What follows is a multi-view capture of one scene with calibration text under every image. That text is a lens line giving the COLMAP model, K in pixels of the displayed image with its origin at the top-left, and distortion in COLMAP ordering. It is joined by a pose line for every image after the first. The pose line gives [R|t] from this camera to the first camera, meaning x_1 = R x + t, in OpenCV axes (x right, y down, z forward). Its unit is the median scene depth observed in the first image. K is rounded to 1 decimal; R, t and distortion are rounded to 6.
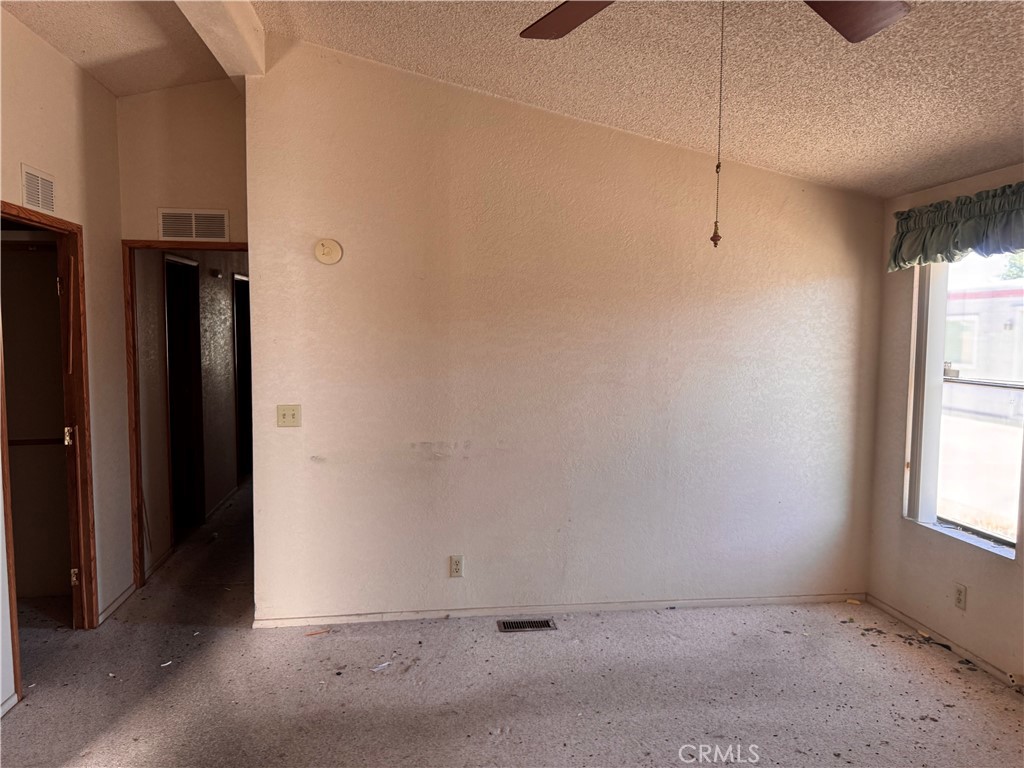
lens RADIAL K [[732.8, 0, 512.0], [0, 732.8, 384.0], [0, 0, 1]] dist [0.028120, -0.037163]
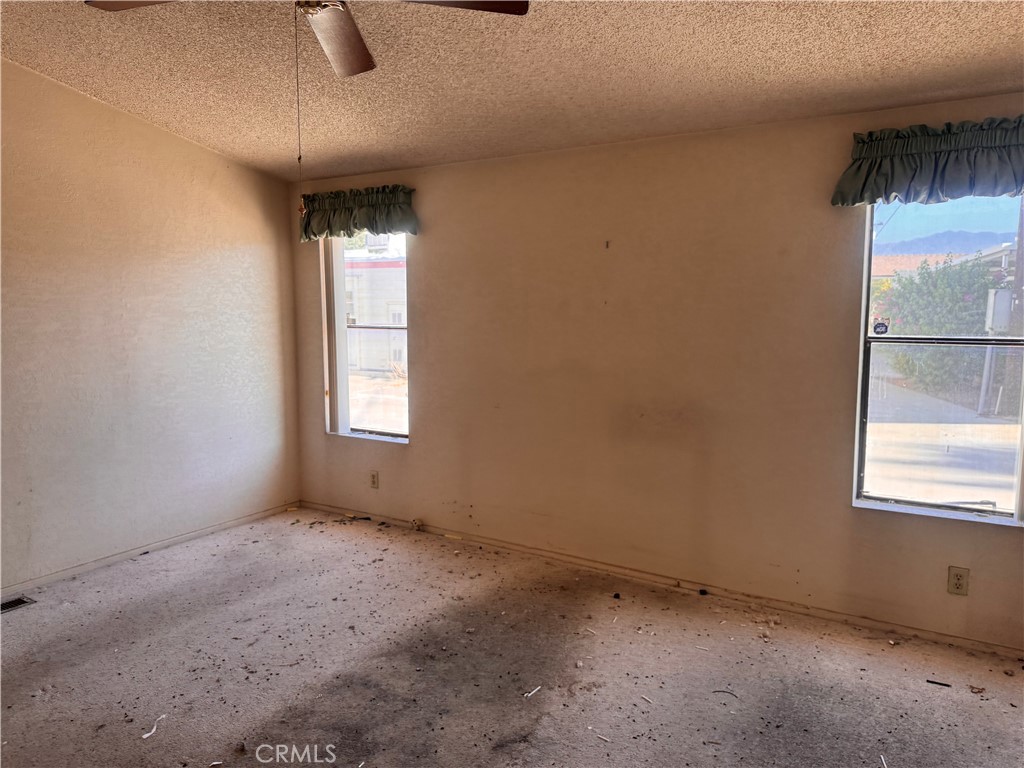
lens RADIAL K [[746.8, 0, 512.0], [0, 746.8, 384.0], [0, 0, 1]] dist [0.110136, -0.167824]
pose [[0.636171, -0.092155, 0.766025, -0.276725], [0.063040, 0.995730, 0.067436, 0.026009], [-0.768969, 0.005390, 0.639264, -0.104460]]
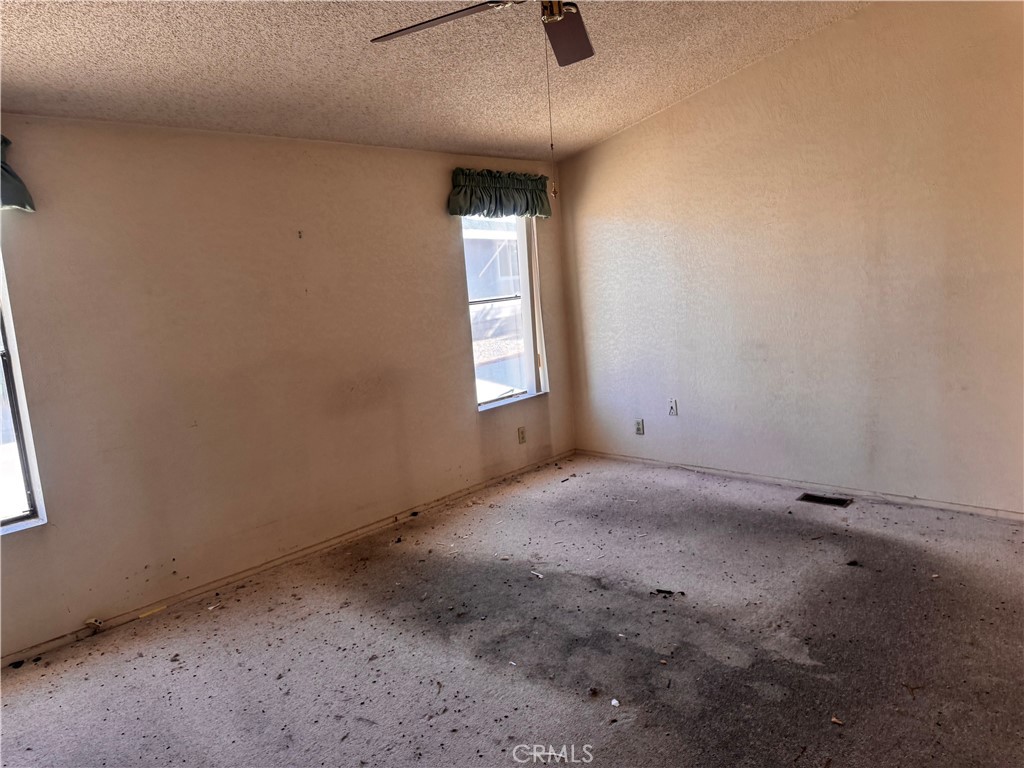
lens RADIAL K [[746.8, 0, 512.0], [0, 746.8, 384.0], [0, 0, 1]] dist [0.110136, -0.167824]
pose [[-0.658810, -0.065008, 0.749495, -0.407371], [0.127727, 0.972130, 0.196591, -0.053466], [-0.741387, 0.225247, -0.632146, 0.961945]]
